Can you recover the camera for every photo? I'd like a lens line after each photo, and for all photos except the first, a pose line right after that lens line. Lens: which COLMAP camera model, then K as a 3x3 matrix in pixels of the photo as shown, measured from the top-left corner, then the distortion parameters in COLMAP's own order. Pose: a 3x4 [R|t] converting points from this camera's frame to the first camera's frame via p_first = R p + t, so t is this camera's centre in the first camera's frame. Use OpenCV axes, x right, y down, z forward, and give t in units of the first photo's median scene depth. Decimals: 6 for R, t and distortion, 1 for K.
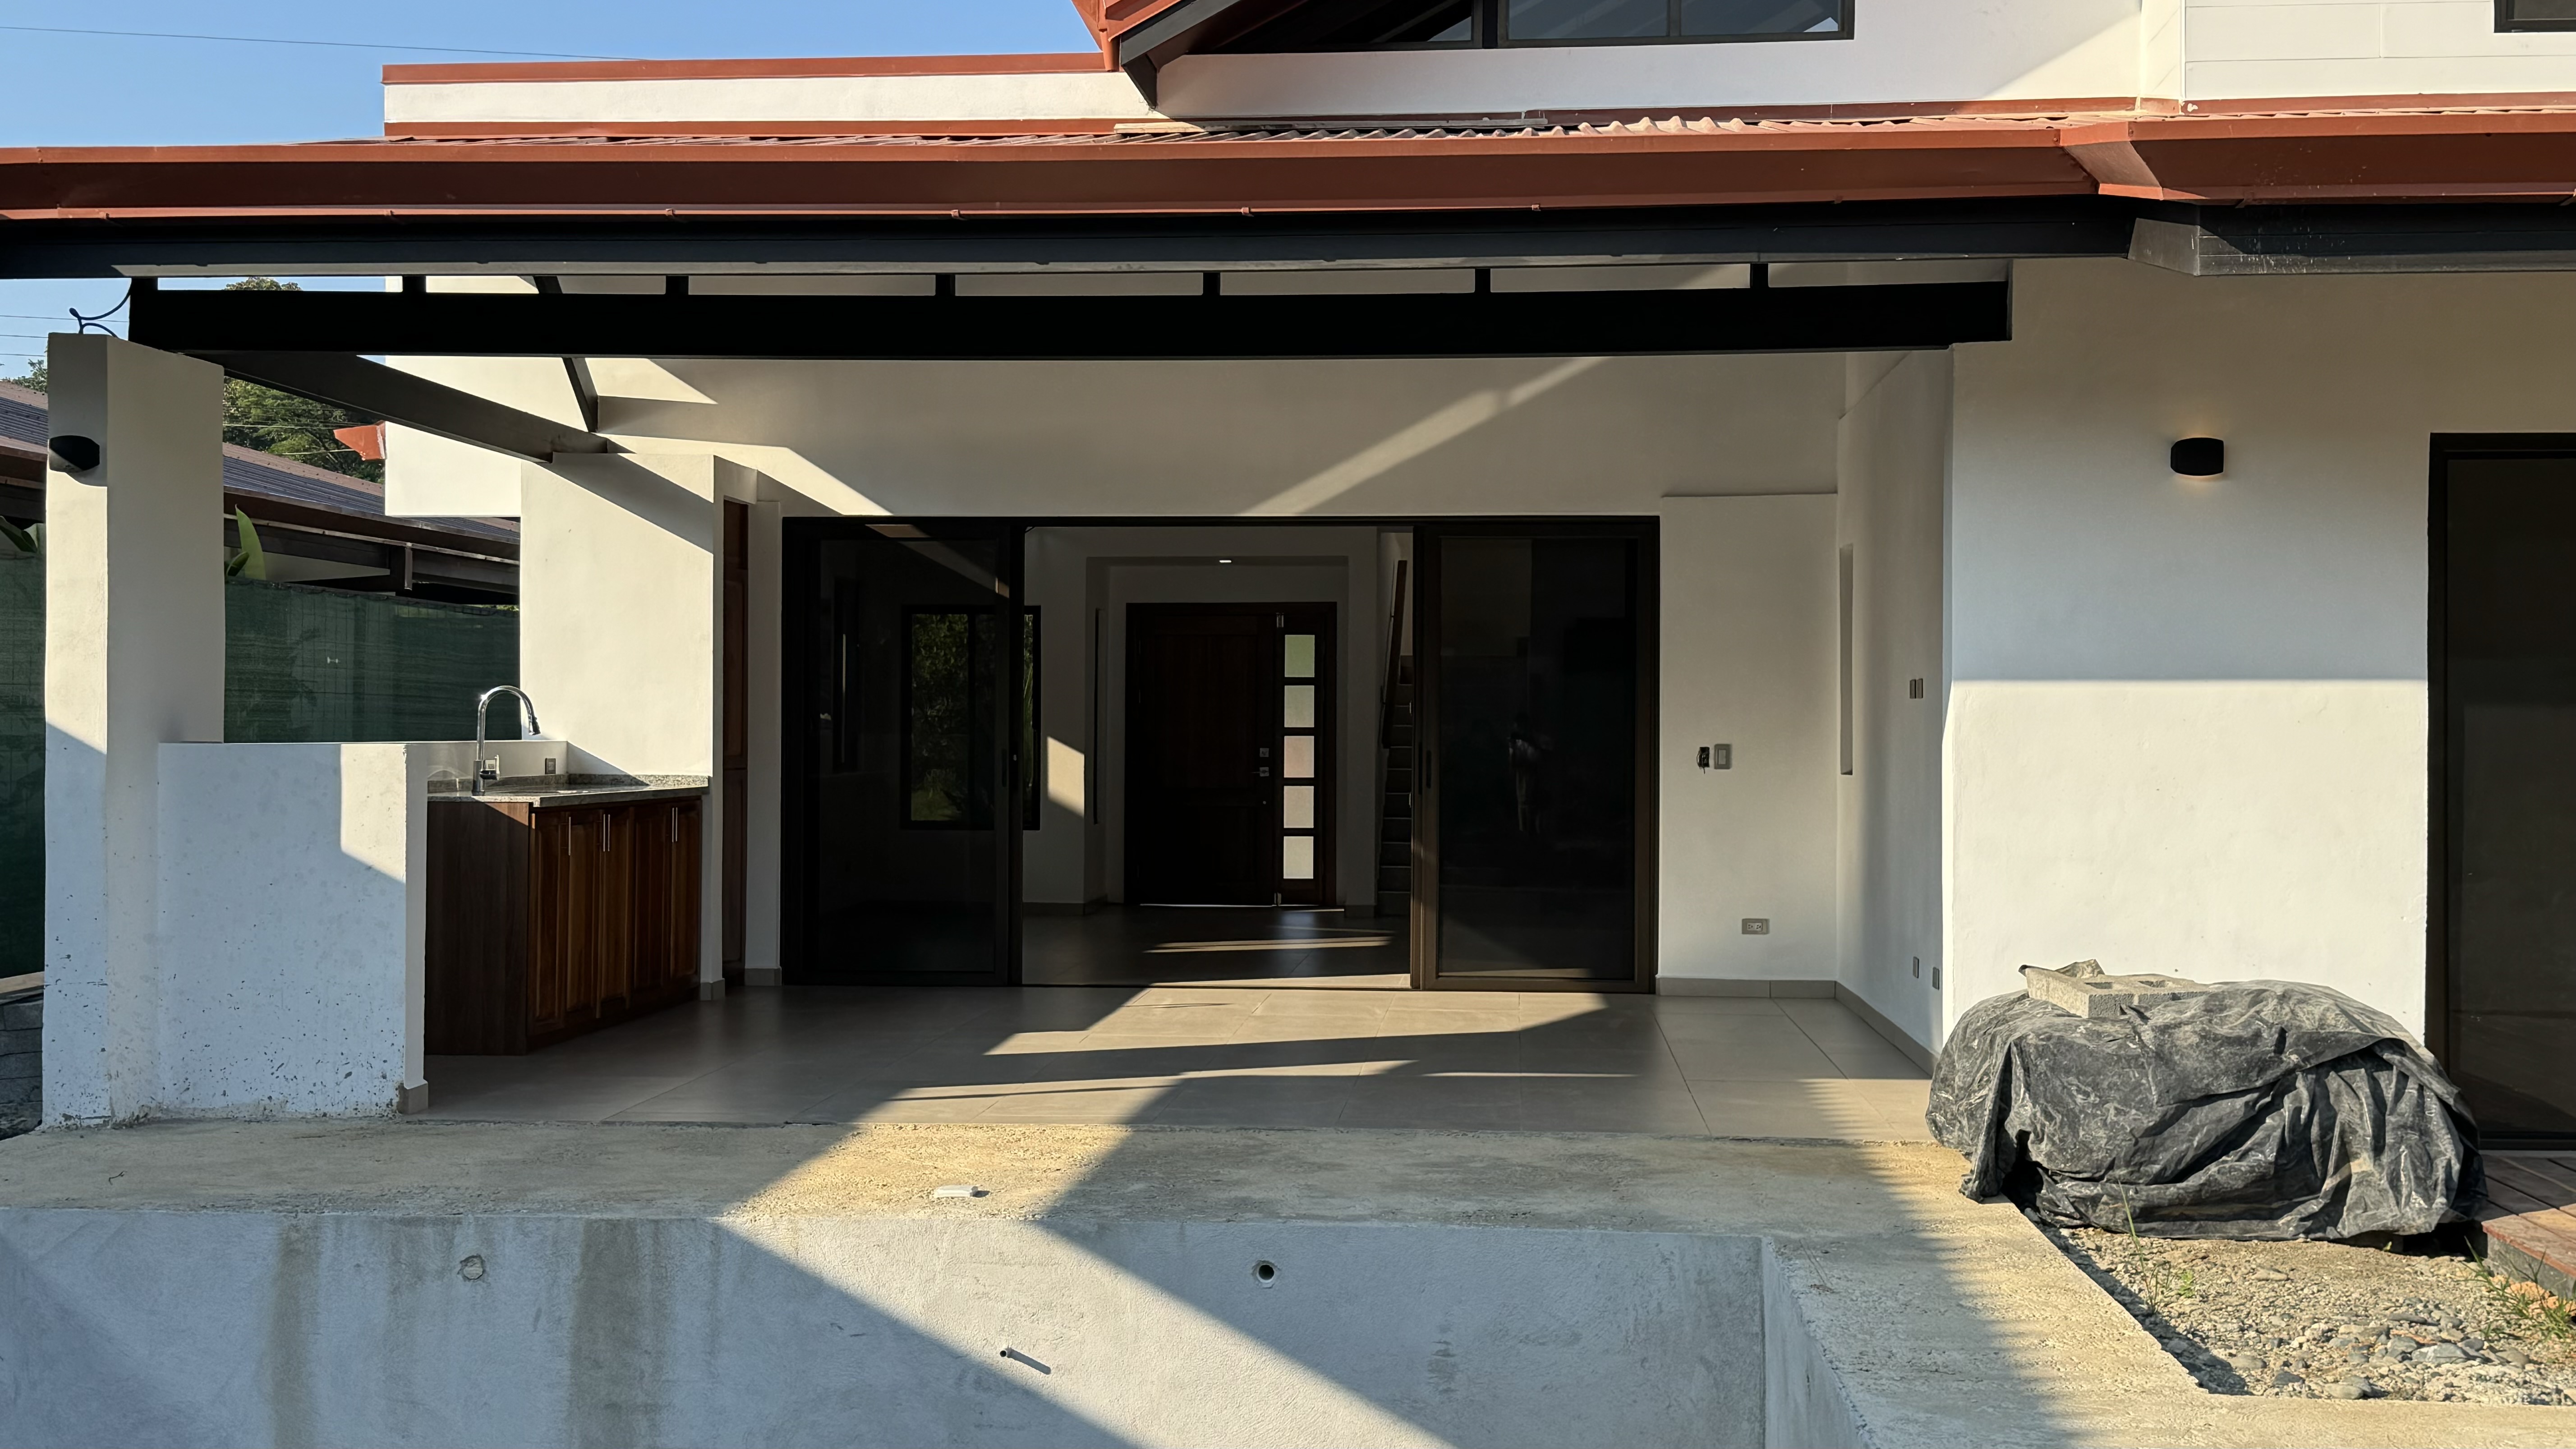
lens RADIAL K [[2795.5, 0, 1295.4], [0, 2795.5, 718.9], [0, 0, 1]] dist [0.231737, -0.641937]
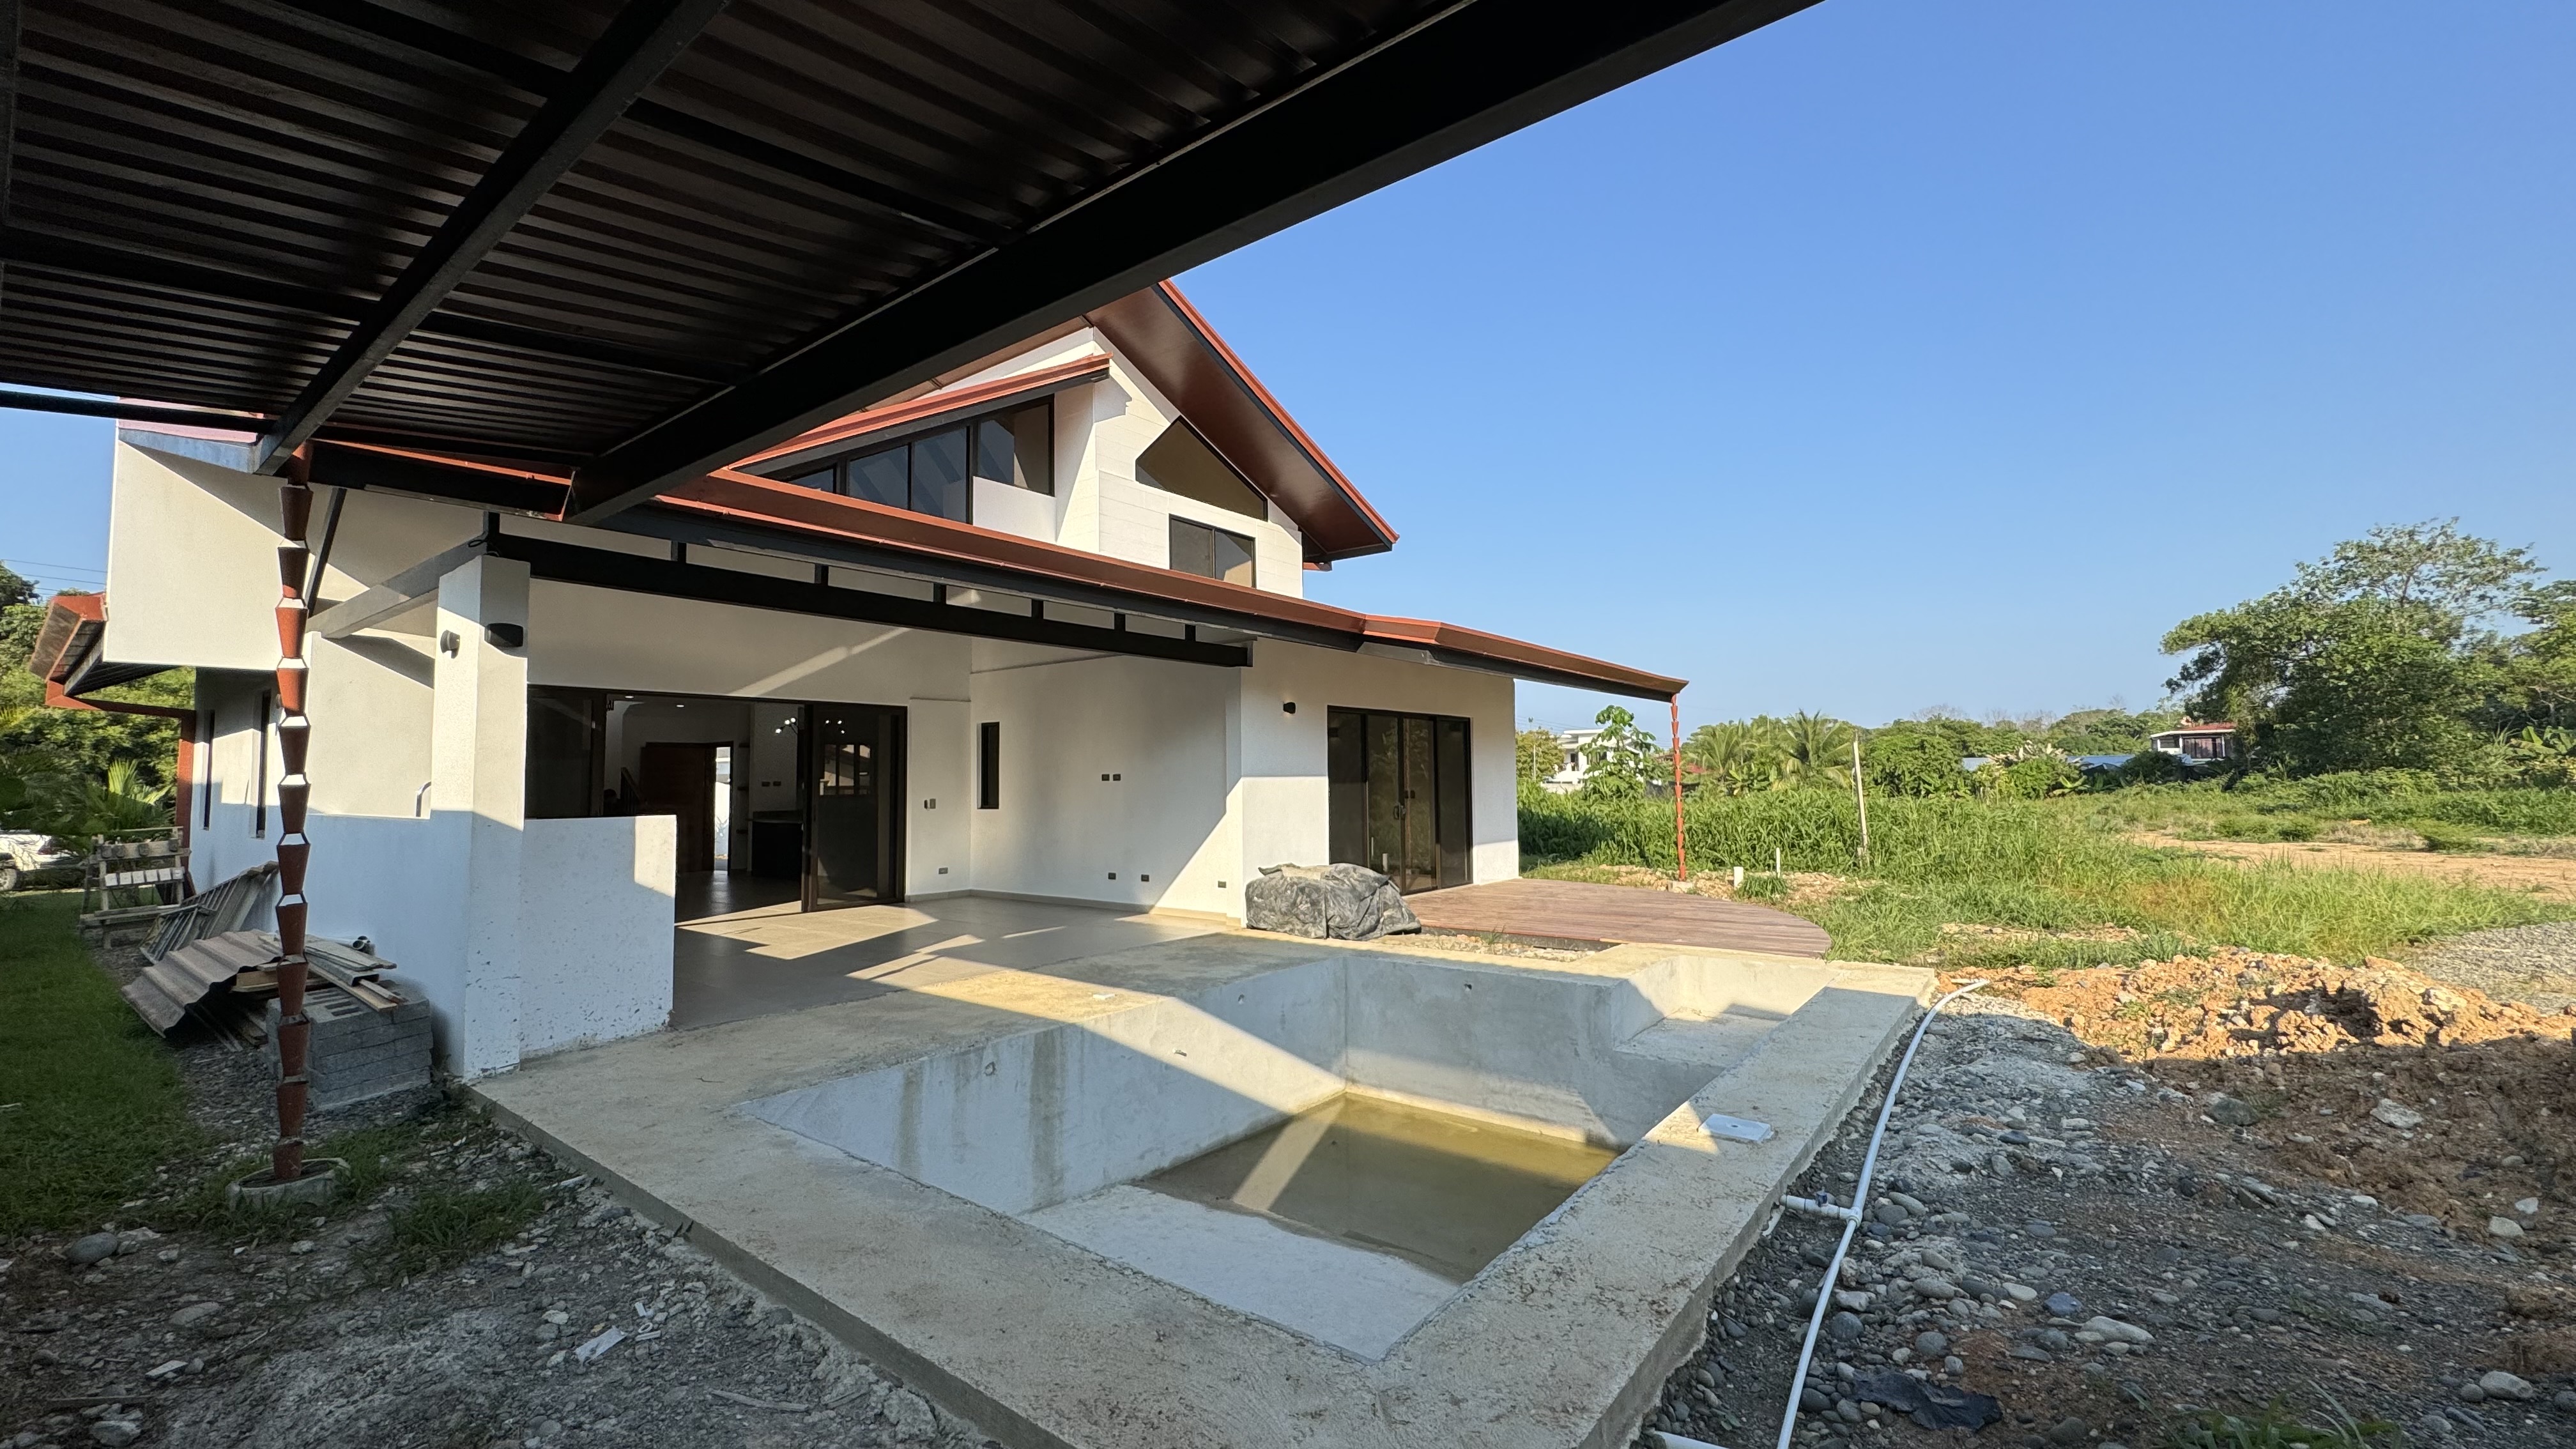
lens RADIAL K [[1048.6, 0, 1288.5], [0, 1048.6, 733.9], [0, 0, 1]] dist [0.009147, 0.000198]
pose [[0.553535, 0.028473, 0.832339, -0.665833], [0.008056, 0.999186, -0.039538, -0.013689], [-0.832787, 0.028591, 0.552855, 0.327837]]
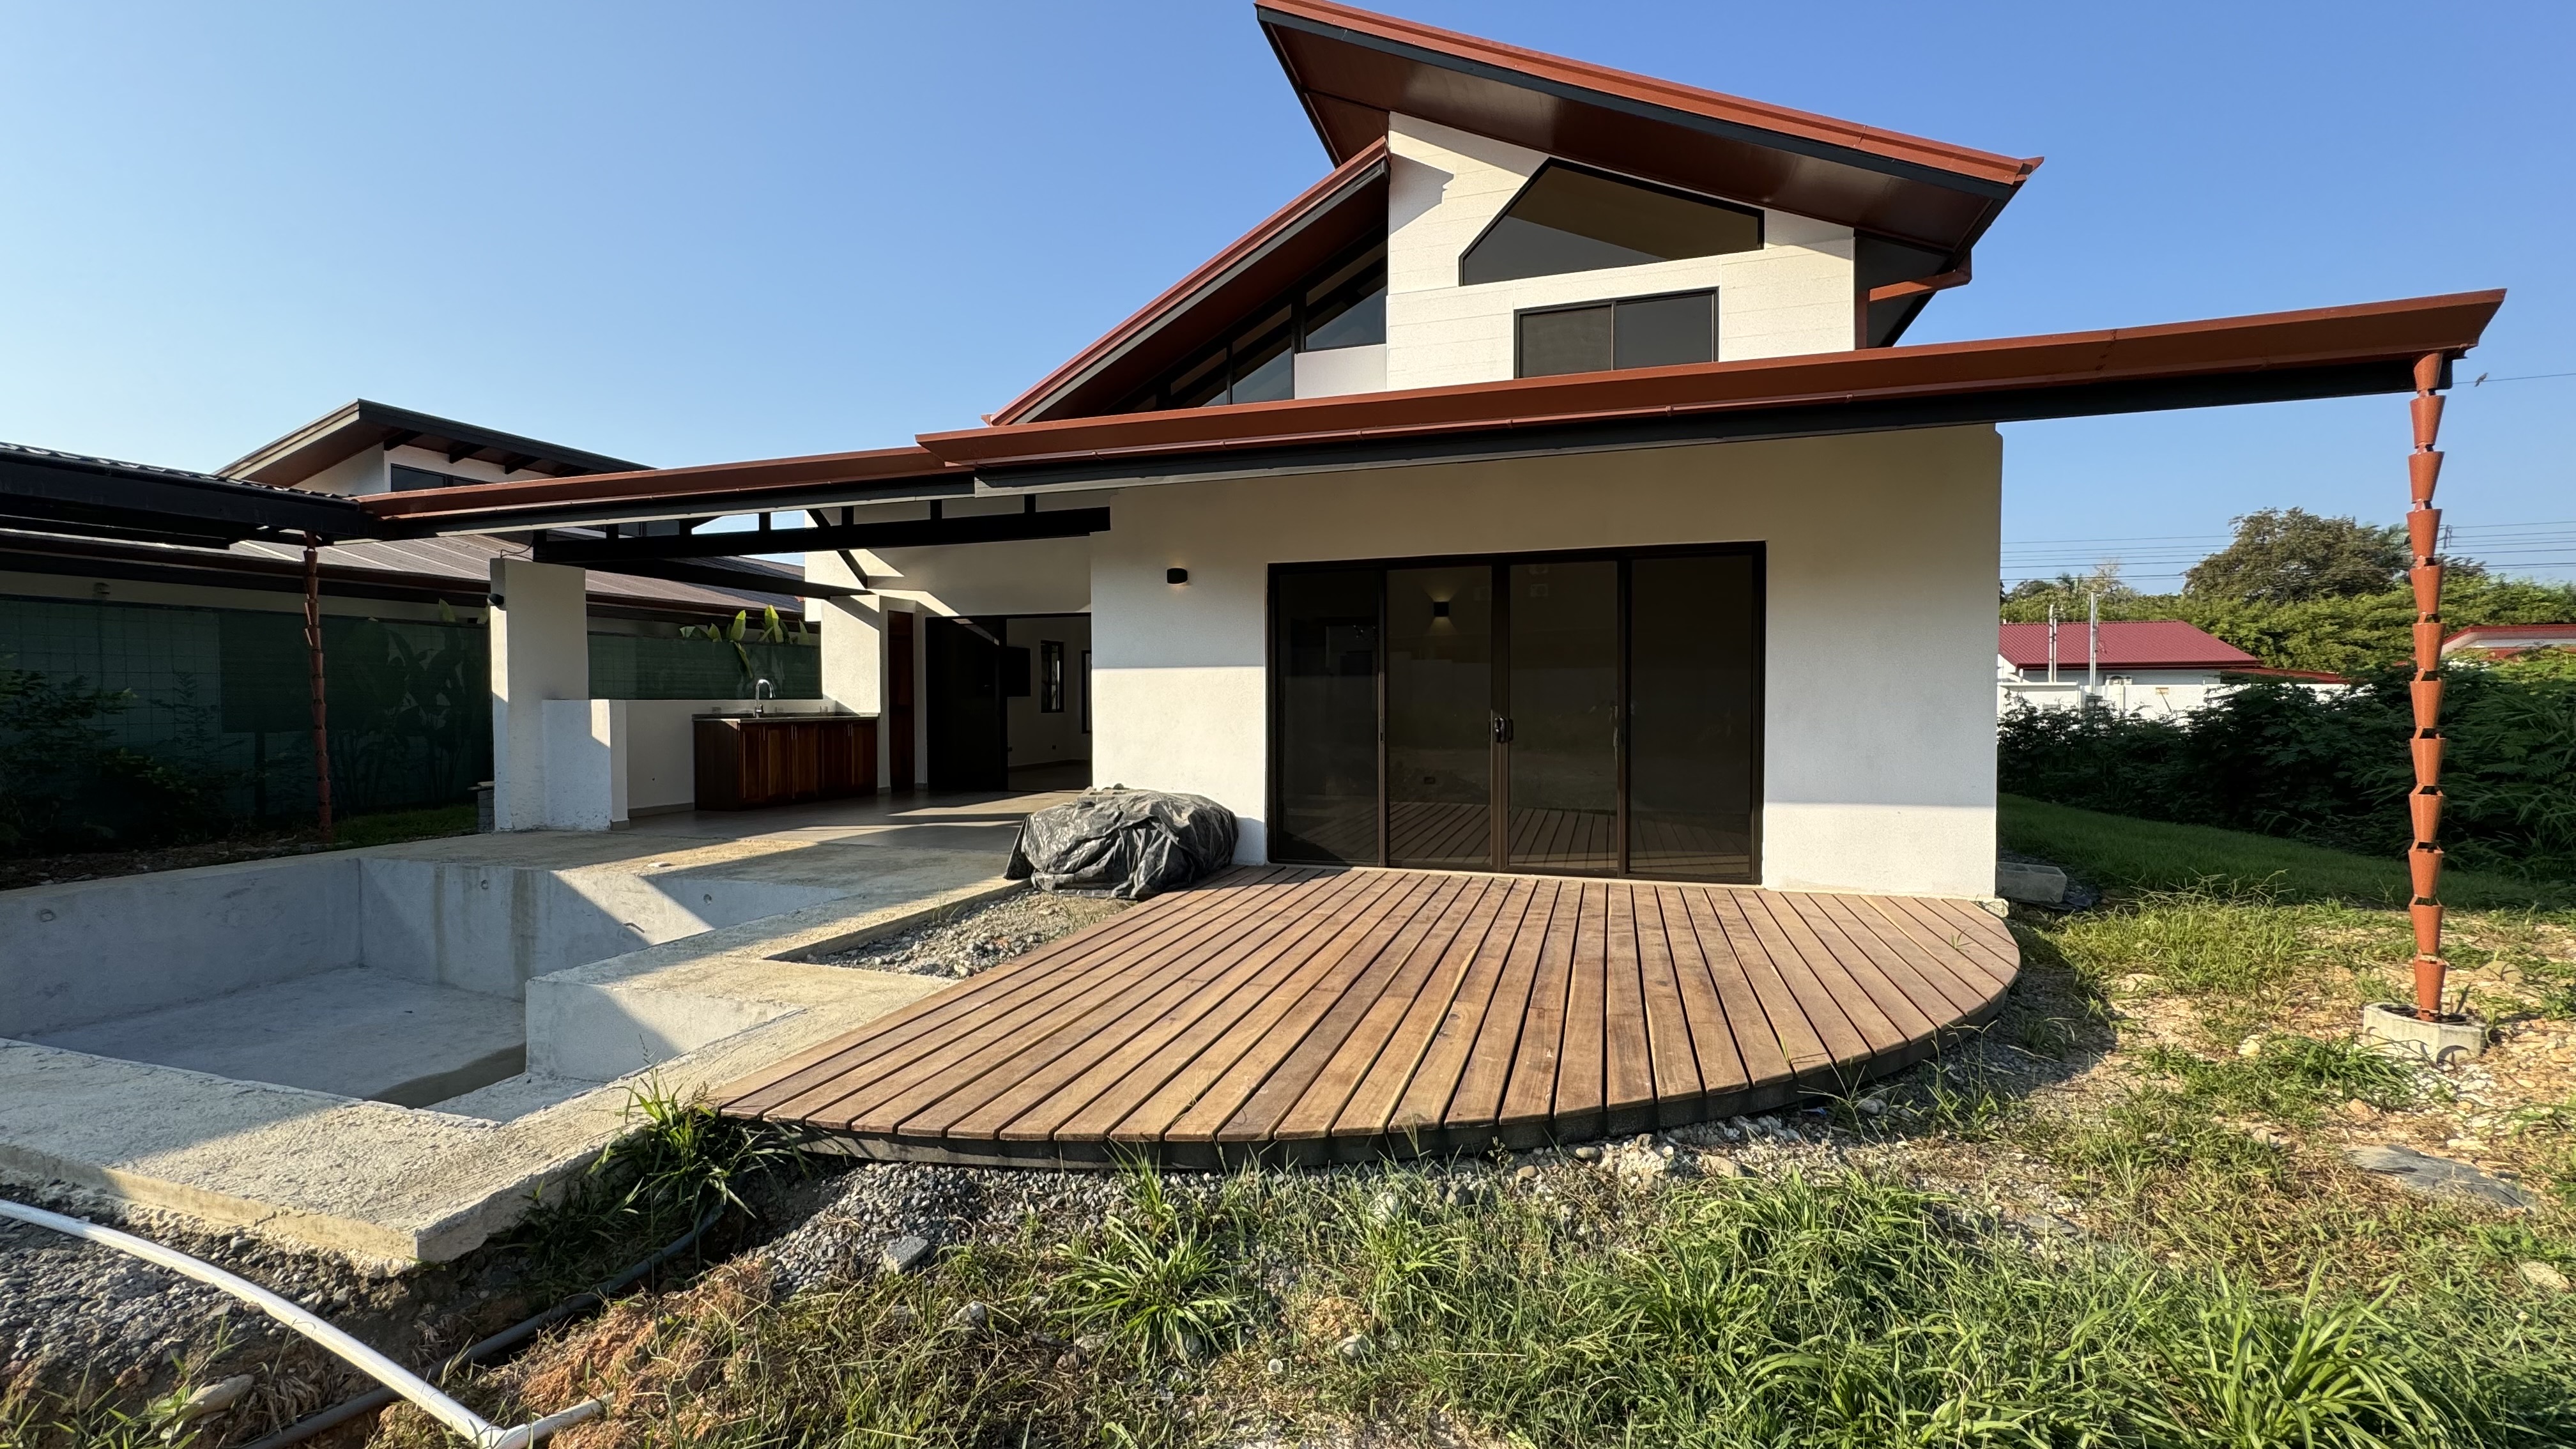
lens RADIAL K [[1048.6, 0, 1288.5], [0, 1048.6, 733.9], [0, 0, 1]] dist [0.009147, 0.000198]
pose [[0.971541, 0.001095, -0.236868, 0.603510], [0.007569, 0.999335, 0.035664, 0.010447], [0.236750, -0.036442, 0.970887, 0.149873]]
